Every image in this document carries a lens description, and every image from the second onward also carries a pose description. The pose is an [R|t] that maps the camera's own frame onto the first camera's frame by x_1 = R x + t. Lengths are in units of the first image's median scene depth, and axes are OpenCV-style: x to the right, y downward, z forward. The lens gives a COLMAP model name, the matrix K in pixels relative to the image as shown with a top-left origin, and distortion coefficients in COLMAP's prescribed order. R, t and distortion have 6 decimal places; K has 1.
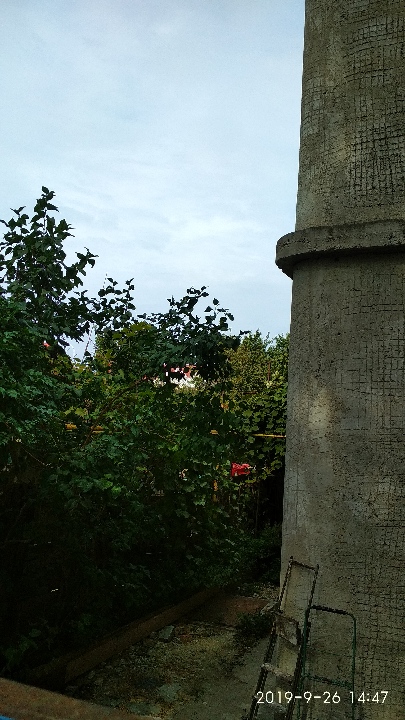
lens RADIAL K [[634.3, 0, 202.5], [0, 634.3, 360.0], [0, 0, 1]] dist [0.001242, -0.004060]
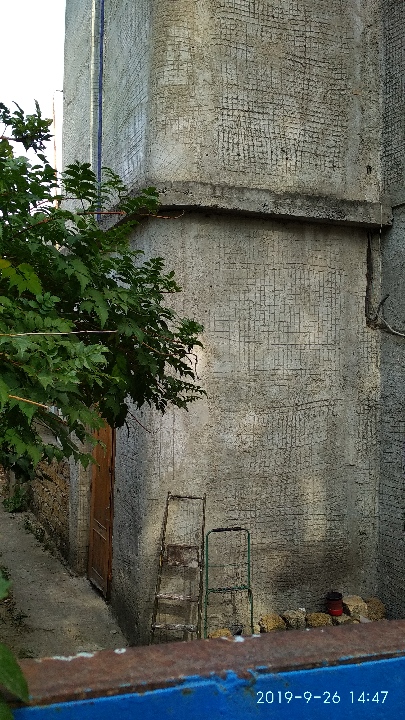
lens RADIAL K [[634.3, 0, 202.5], [0, 634.3, 360.0], [0, 0, 1]] dist [0.001242, -0.004060]
pose [[0.714062, -0.020655, 0.699778, -0.569475], [-0.060464, 0.994010, 0.091038, -0.012000], [-0.697467, -0.107318, 0.708535, 0.225065]]
